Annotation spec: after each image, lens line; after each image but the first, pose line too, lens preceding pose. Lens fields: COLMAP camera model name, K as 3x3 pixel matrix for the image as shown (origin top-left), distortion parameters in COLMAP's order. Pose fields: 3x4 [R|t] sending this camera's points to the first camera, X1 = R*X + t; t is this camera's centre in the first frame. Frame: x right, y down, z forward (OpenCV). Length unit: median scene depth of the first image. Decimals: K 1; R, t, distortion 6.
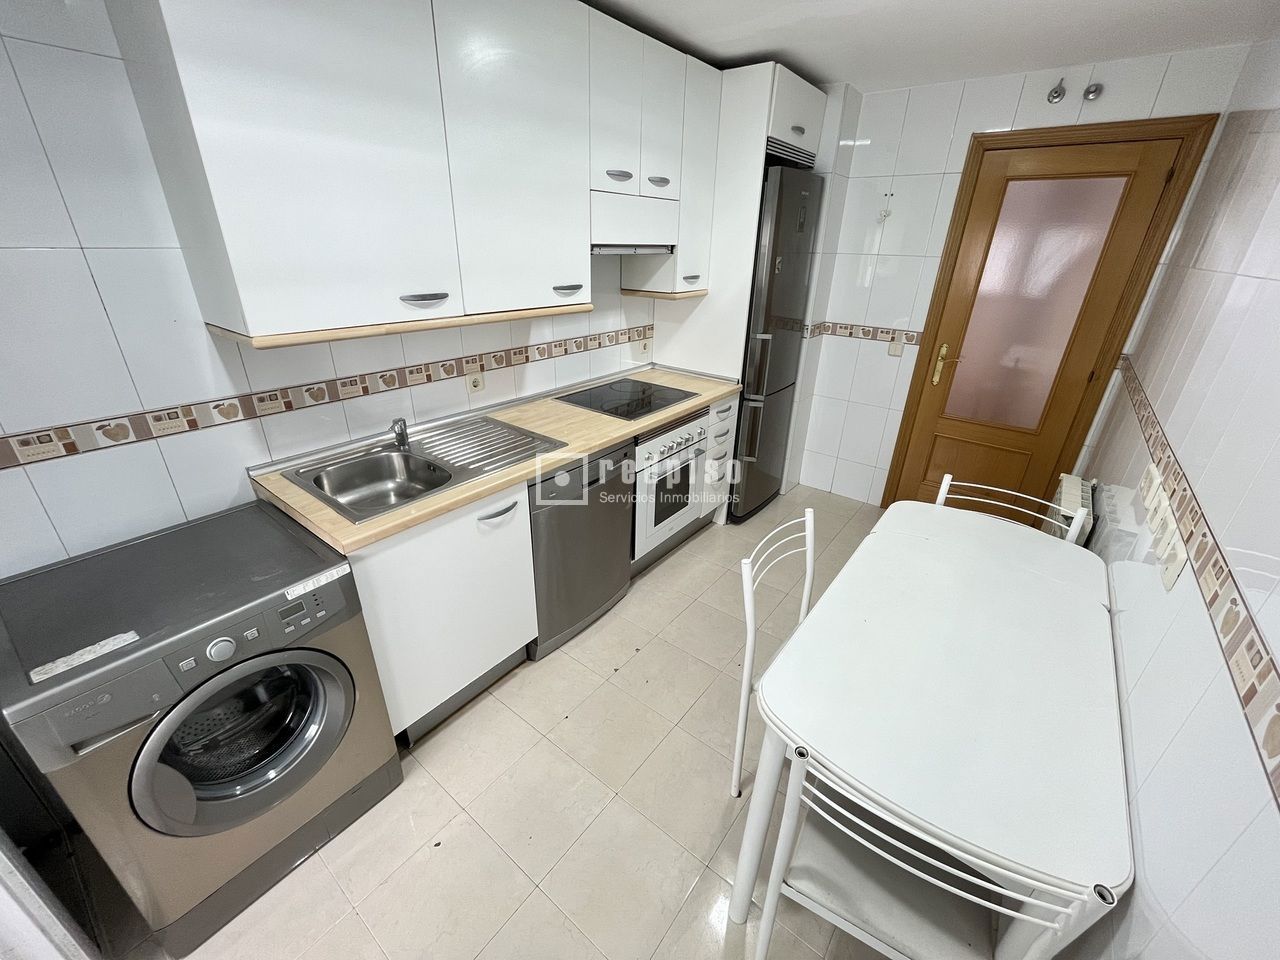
lens RADIAL K [[512.1, 0, 663.6], [0, 512.1, 463.9], [0, 0, 1]] dist [0.000422, -0.000056]
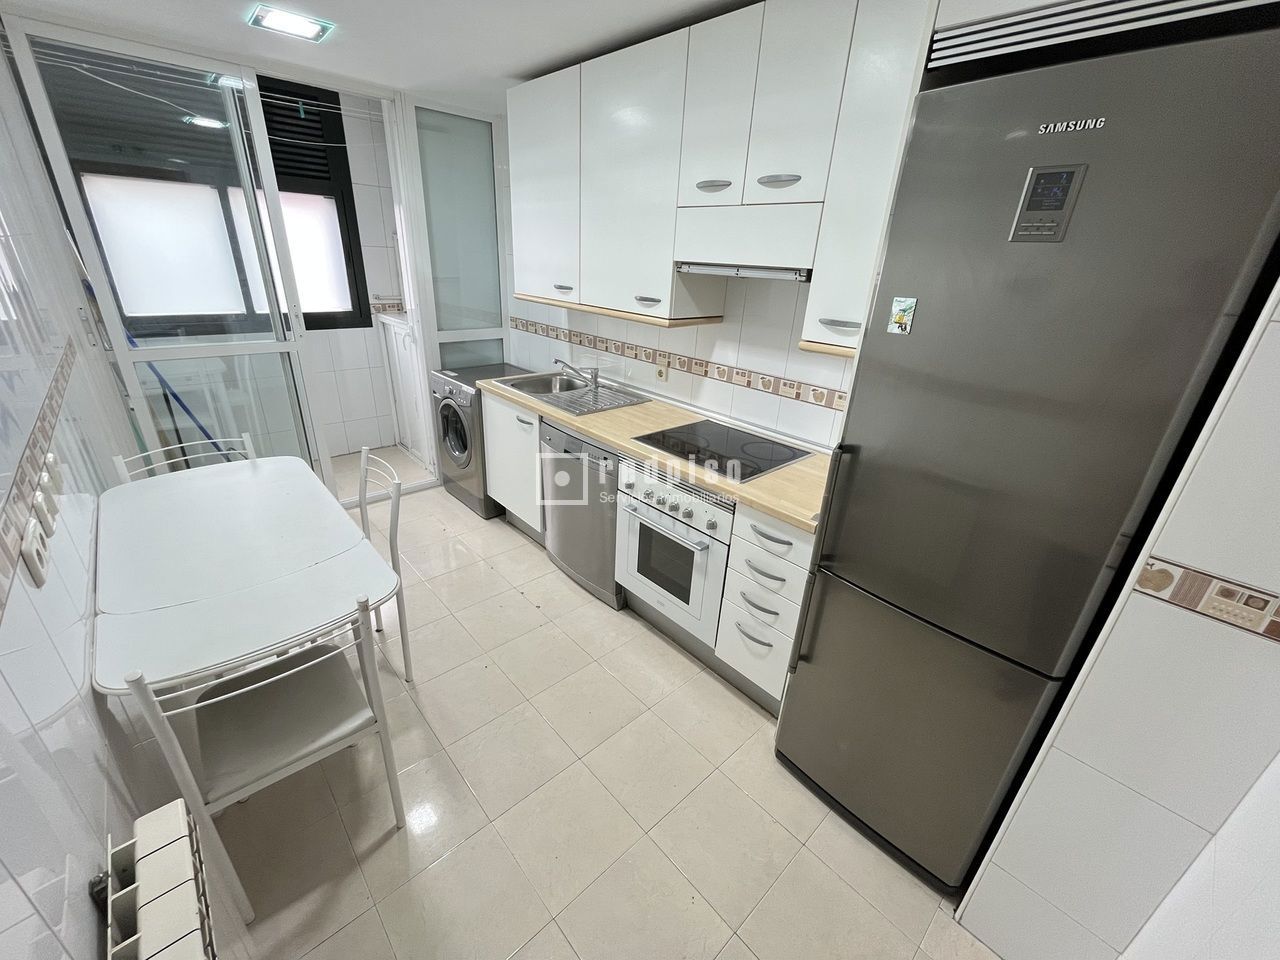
lens RADIAL K [[517.0, 0, 636.9], [0, 517.0, 479.1], [0, 0, 1]] dist [-0.001666, -0.000441]
pose [[-0.188025, 0.366745, -0.911123, 0.854000], [-0.435206, 0.800514, 0.412035, -0.431061], [0.880478, 0.473999, 0.009093, 1.028143]]
